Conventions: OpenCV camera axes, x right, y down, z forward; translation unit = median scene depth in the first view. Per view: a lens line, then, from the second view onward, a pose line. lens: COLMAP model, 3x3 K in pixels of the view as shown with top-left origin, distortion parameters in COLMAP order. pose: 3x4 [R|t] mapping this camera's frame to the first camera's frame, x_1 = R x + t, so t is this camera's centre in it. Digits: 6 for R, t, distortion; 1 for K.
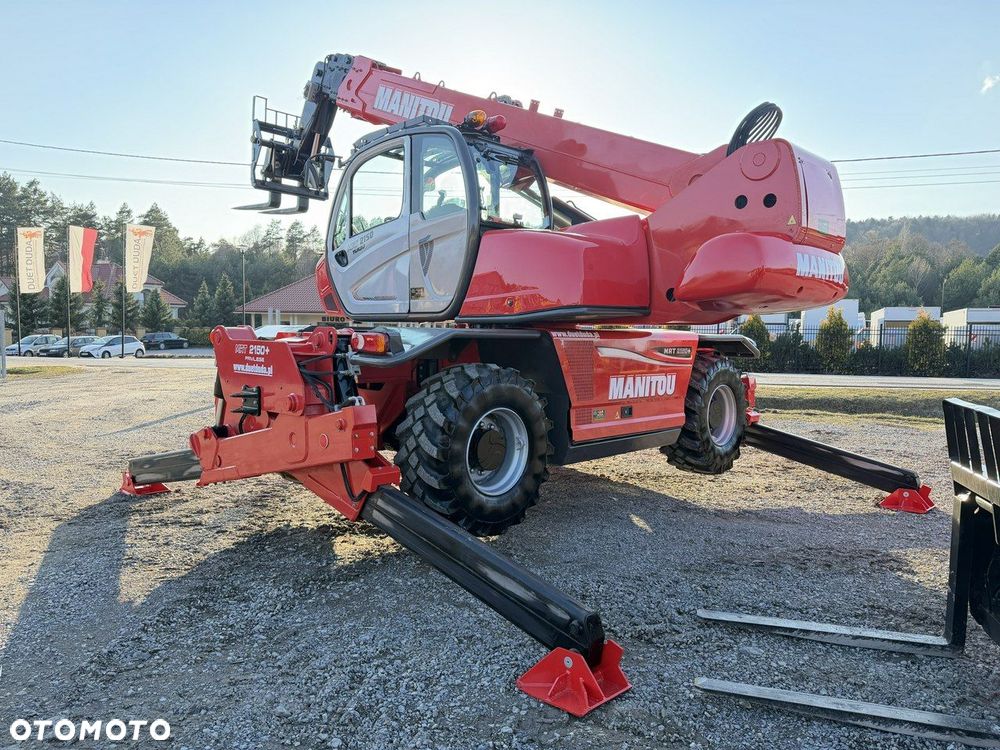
lens RADIAL K [[693.7, 0, 499.6], [0, 693.7, 372.3], [0, 0, 1]] dist [0.064390, -0.081298]
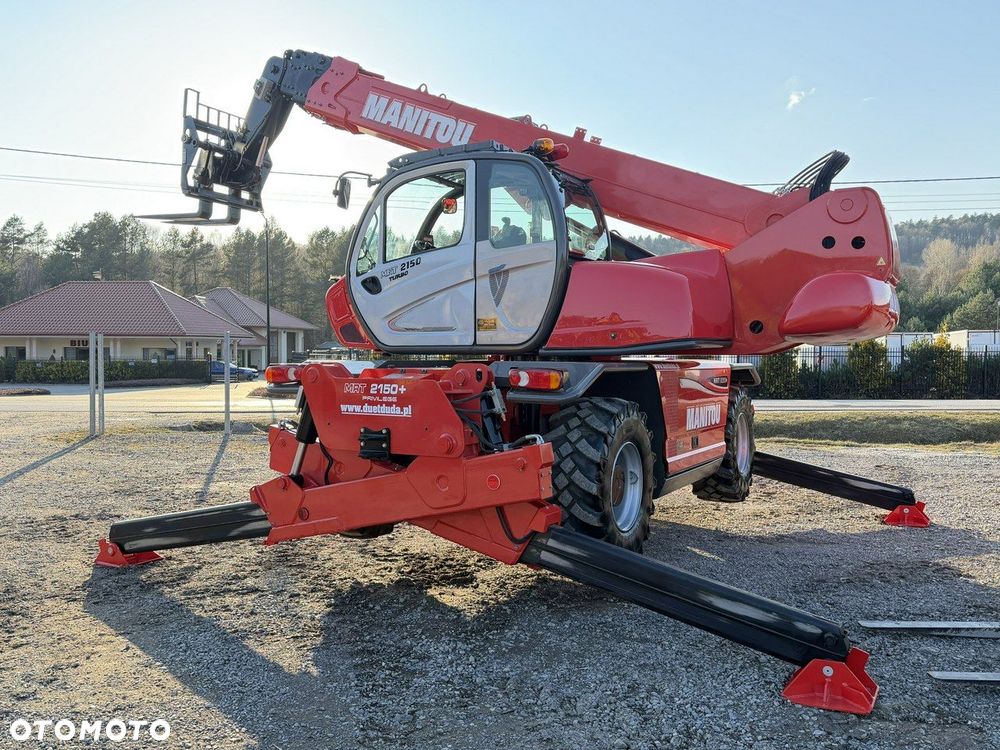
lens RADIAL K [[803.4, 0, 499.3], [0, 803.4, 372.3], [0, 0, 1]] dist [0.147109, -0.270357]
pose [[0.967010, -0.015866, 0.254242, -0.425167], [0.025370, 0.999095, -0.034143, -0.012335], [-0.253470, 0.039467, 0.966538, -0.072471]]
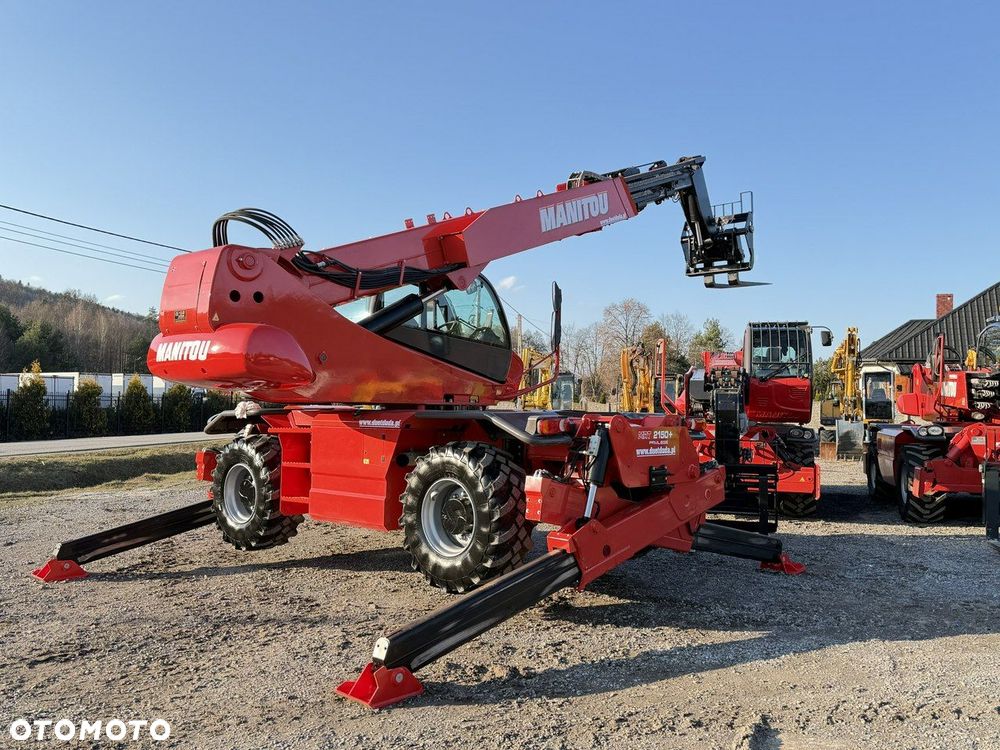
lens RADIAL K [[847.0, 0, 500.0], [0, 847.0, 375.0], [0, 0, 1]] dist [0.160672, -0.321051]
pose [[-0.015475, 0.021370, 0.999652, -1.640603], [0.047387, 0.998664, -0.020616, -0.106621], [-0.998757, 0.047051, -0.016467, 1.169742]]
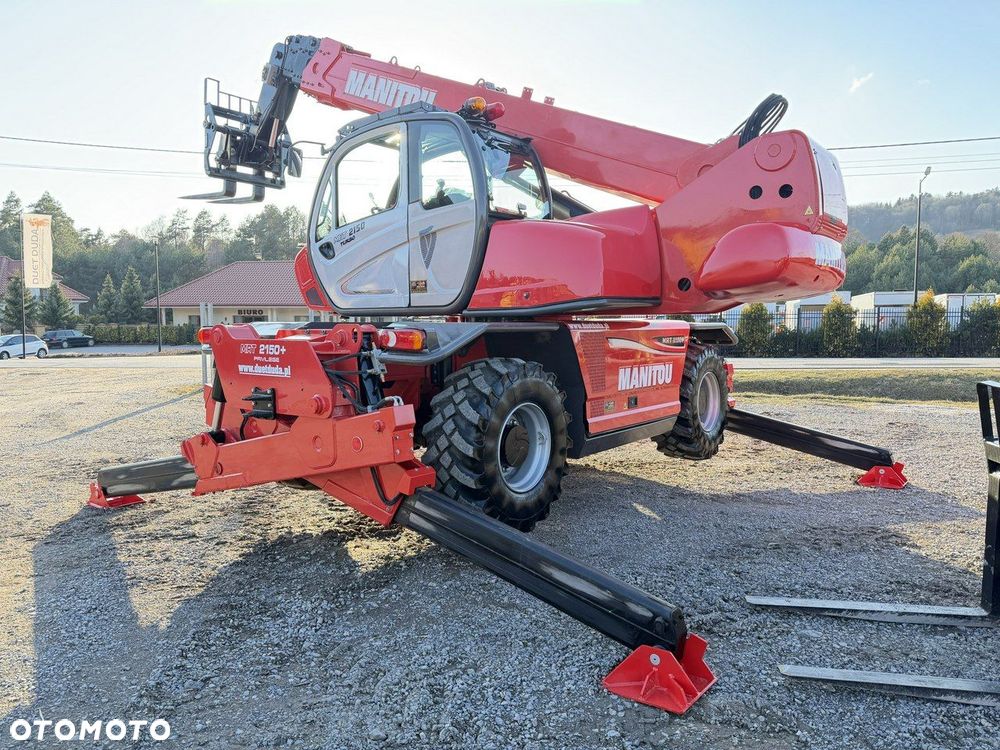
lens RADIAL K [[693.7, 0, 499.6], [0, 693.7, 372.3], [0, 0, 1]] dist [0.064390, -0.081298]
pose [[0.993428, -0.027283, 0.111156, -0.130346], [0.025642, 0.999541, 0.016161, -0.007840], [-0.111546, -0.013205, 0.993672, 0.027468]]
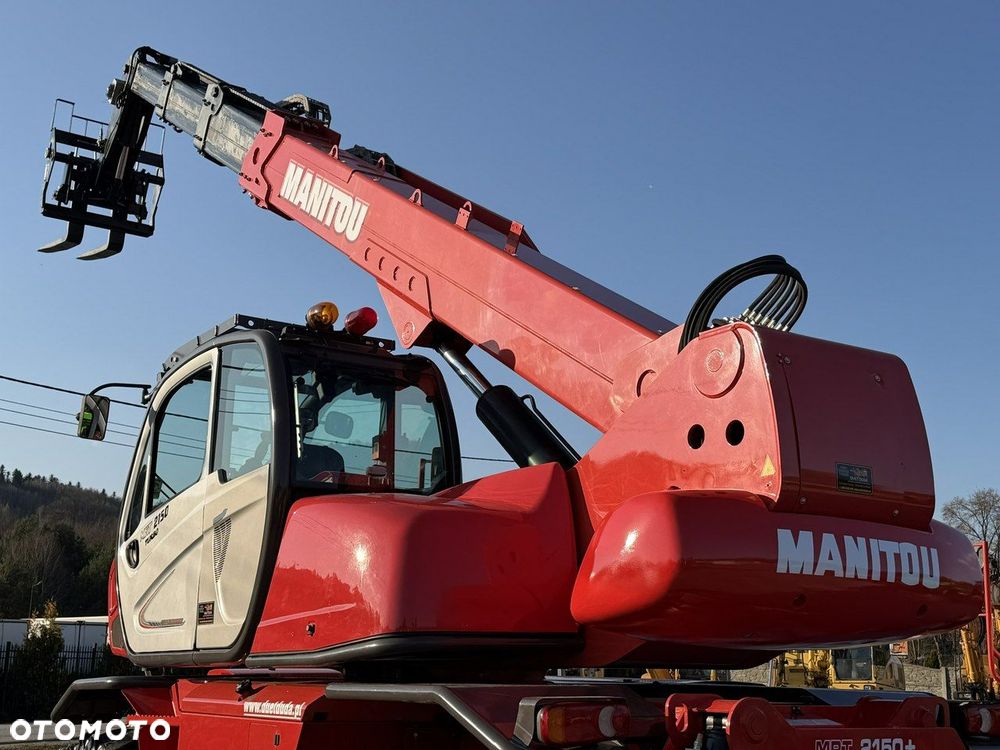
lens RADIAL K [[1281.9, 0, 499.9], [0, 1281.9, 379.0], [0, 0, 1]] dist [0.170439, -0.255526]
pose [[0.194505, 0.198689, 0.960568, -1.214061], [0.045624, 0.976378, -0.211198, -0.094047], [-0.979840, 0.084904, 0.180845, 0.969396]]
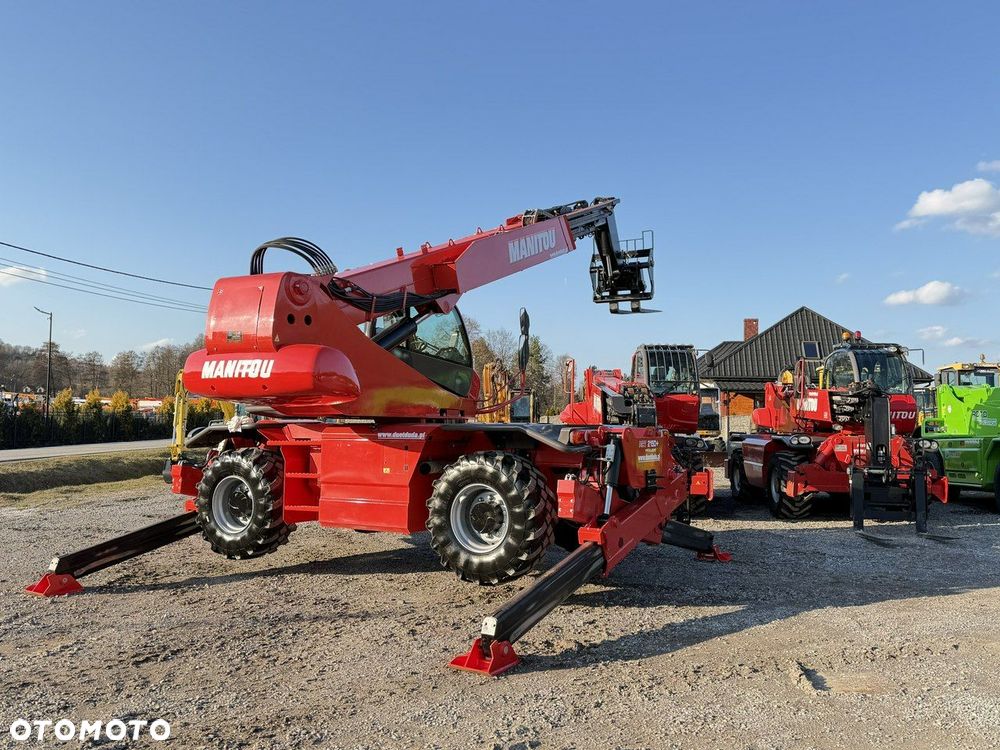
lens RADIAL K [[847.0, 0, 500.0], [0, 847.0, 375.0], [0, 0, 1]] dist [0.160672, -0.321051]
pose [[-0.227376, 0.036171, 0.973135, -1.780700], [0.044893, 0.998637, -0.026630, -0.126198], [-0.972772, 0.037632, -0.228690, 1.527612]]
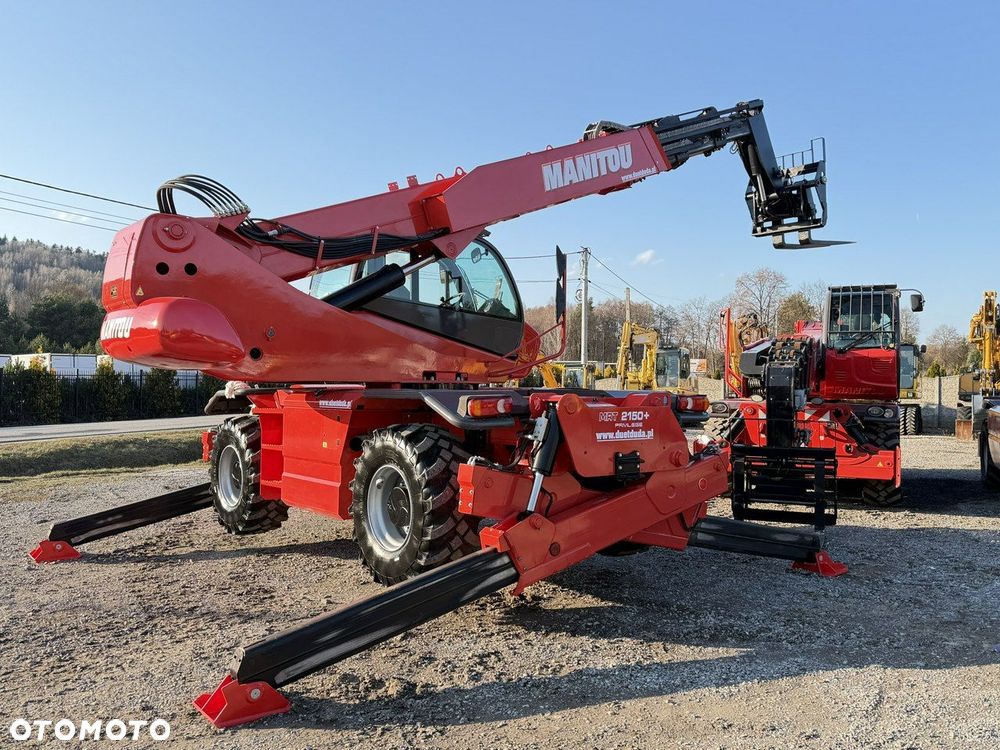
lens RADIAL K [[848.5, 0, 493.2], [0, 848.5, 372.2], [0, 0, 1]] dist [0.133600, -0.242299]
pose [[0.150082, -0.003116, 0.988669, -1.477621], [0.056837, 0.998368, -0.005481, -0.092294], [-0.987038, 0.057015, 0.150014, 0.911109]]
